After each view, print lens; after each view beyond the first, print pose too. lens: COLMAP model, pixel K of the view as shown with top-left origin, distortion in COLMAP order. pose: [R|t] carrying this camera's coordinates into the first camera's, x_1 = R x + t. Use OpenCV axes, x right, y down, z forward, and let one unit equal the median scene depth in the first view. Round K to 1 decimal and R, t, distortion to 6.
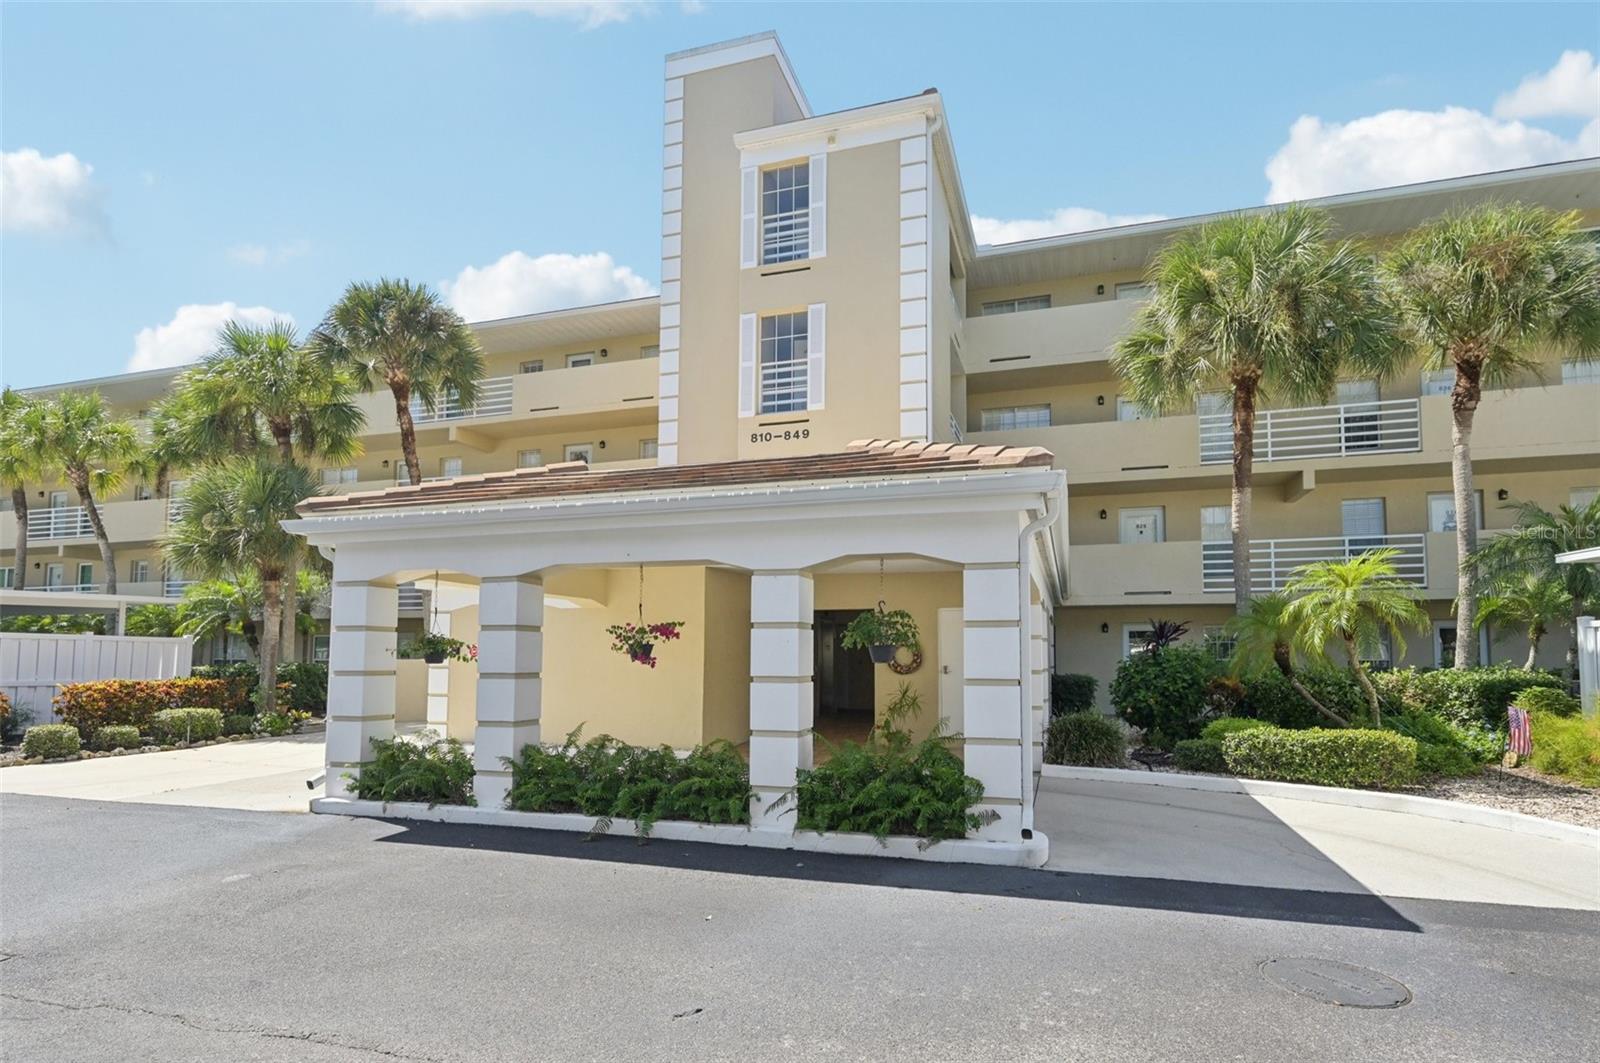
lens RADIAL K [[827.8, 0, 801.0], [0, 827.8, 607.8], [0, 0, 1]] dist [0.000211, 0.000300]
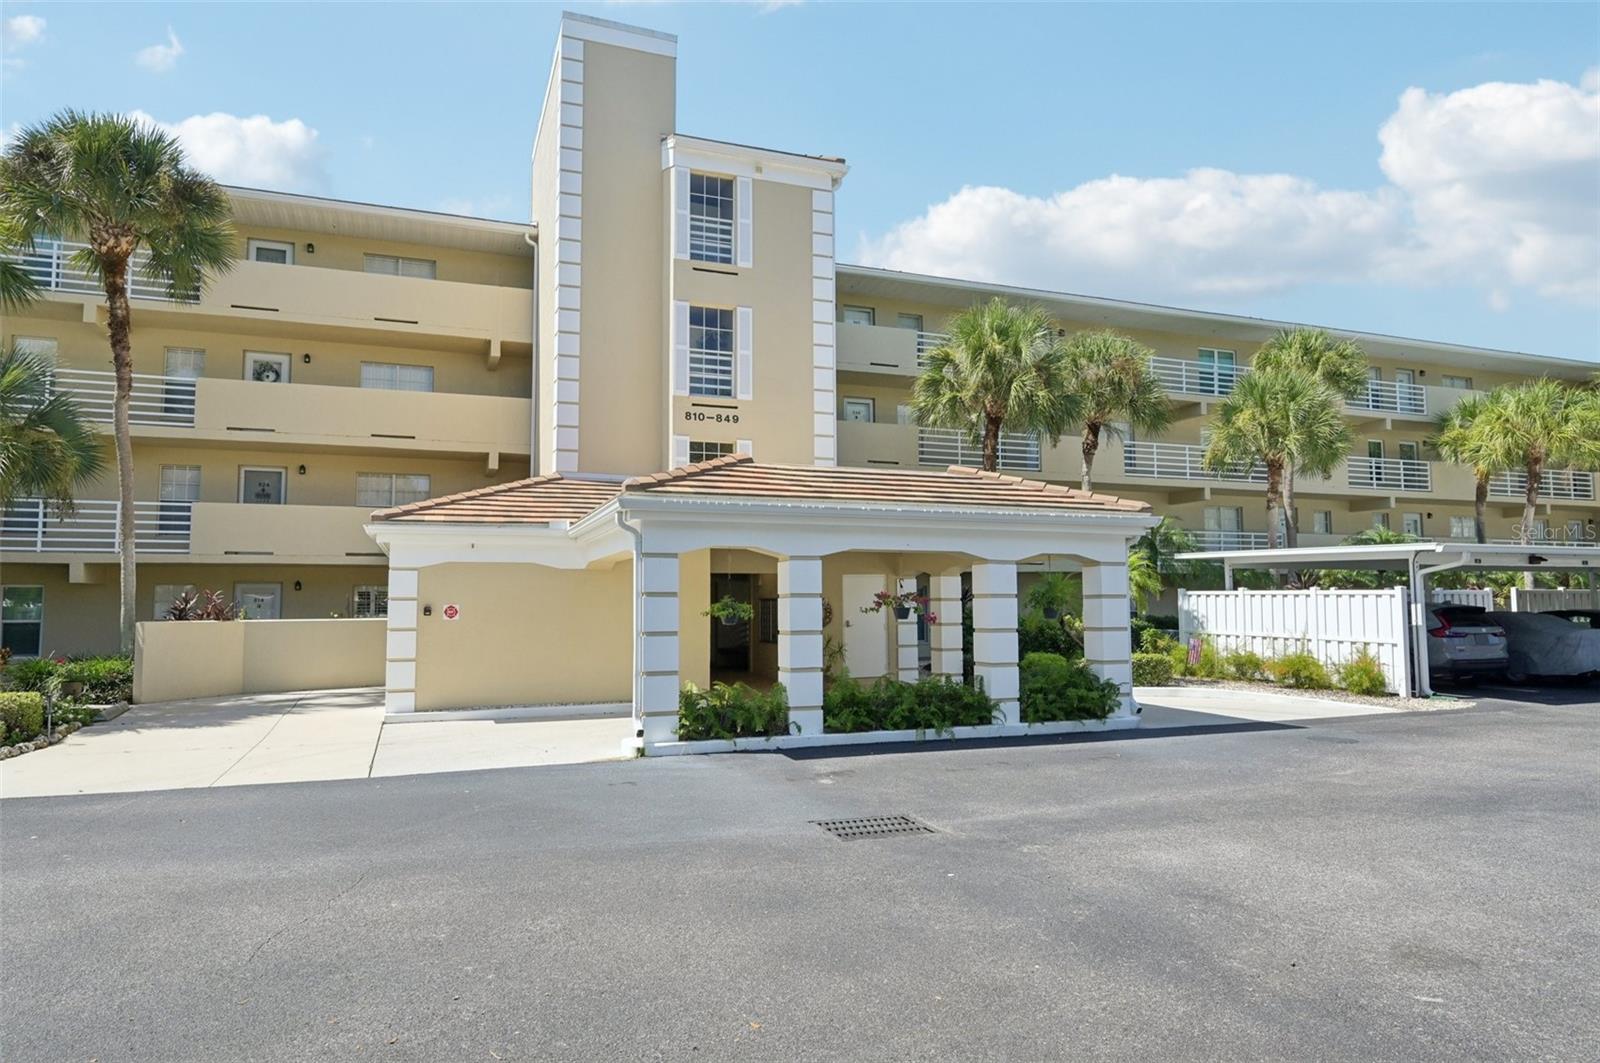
lens RADIAL K [[971.5, 0, 800.0], [0, 971.5, 531.5], [0, 0, 1]] dist [-0.002142, 0.000096]
pose [[0.783492, 0.043958, 0.619845, -0.737265], [-0.030362, 0.999011, -0.032470, -0.014396], [-0.620659, 0.006621, 0.784052, -0.102076]]
